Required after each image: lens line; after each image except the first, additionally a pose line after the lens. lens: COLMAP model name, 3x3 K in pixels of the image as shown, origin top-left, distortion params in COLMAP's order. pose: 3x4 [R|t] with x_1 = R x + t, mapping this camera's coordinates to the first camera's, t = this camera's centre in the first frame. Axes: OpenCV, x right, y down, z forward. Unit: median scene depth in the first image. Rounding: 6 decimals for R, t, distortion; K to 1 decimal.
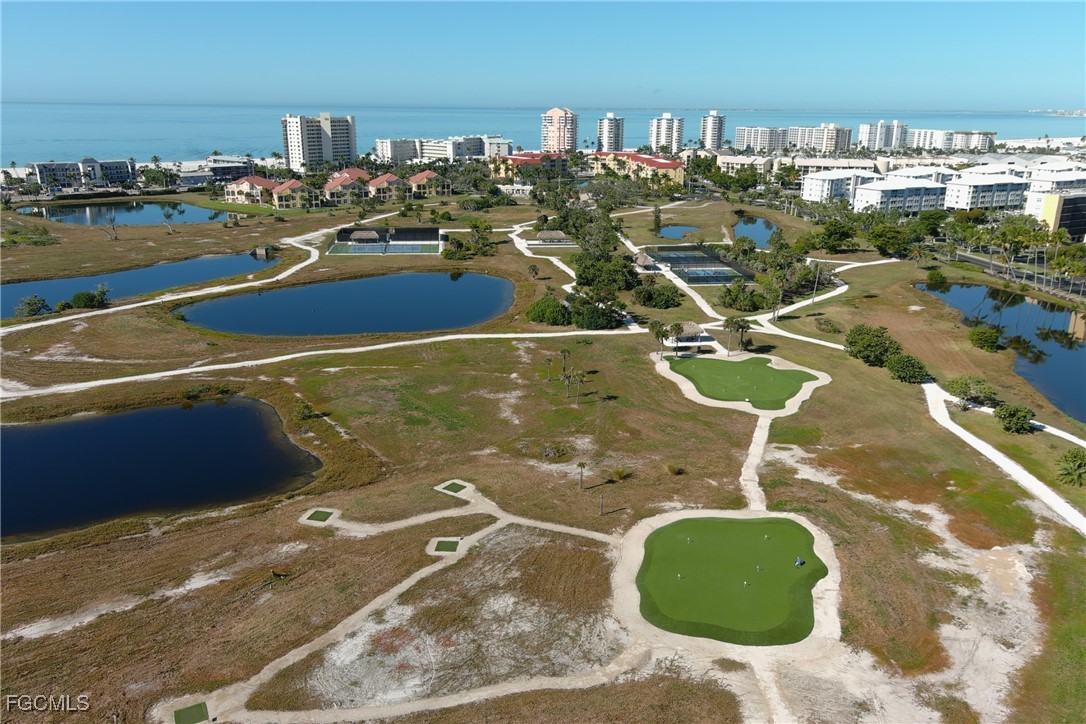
lens RADIAL K [[828.7, 0, 543.0], [0, 828.7, 362.0], [0, 0, 1]] dist [0.035209, -0.044334]
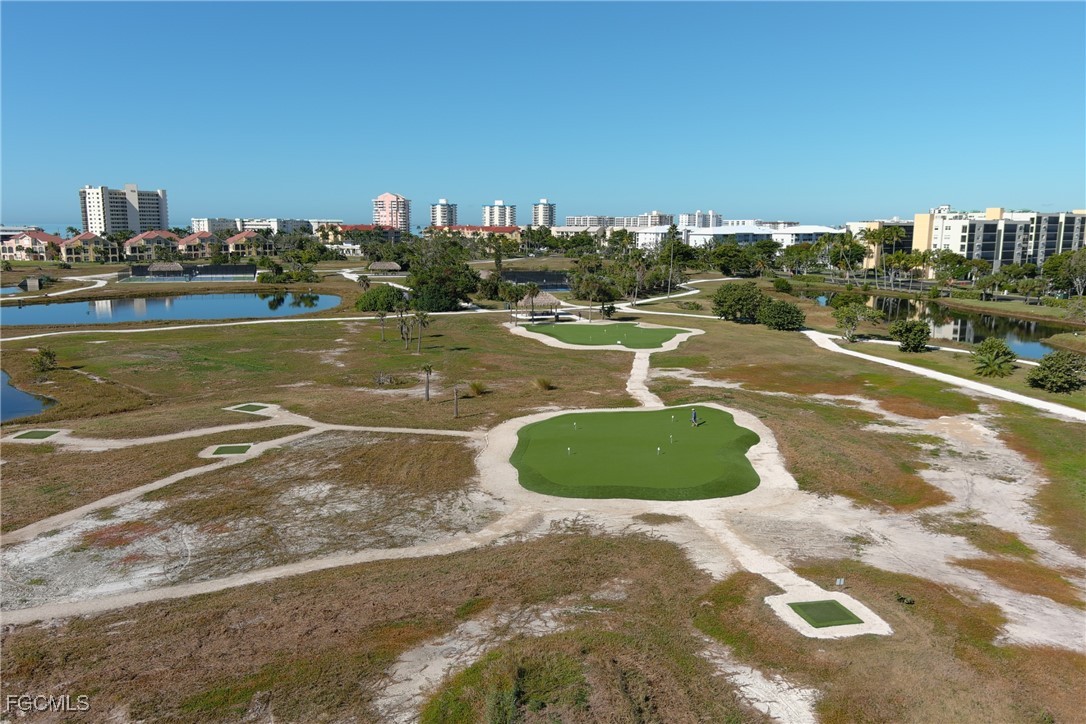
lens RADIAL K [[828.7, 0, 543.0], [0, 828.7, 362.0], [0, 0, 1]] dist [0.035209, -0.044334]
pose [[0.980727, -0.030344, 0.193013, 0.003836], [0.056266, 0.989880, -0.130276, 0.178287], [-0.187107, 0.138625, 0.972509, 0.193409]]
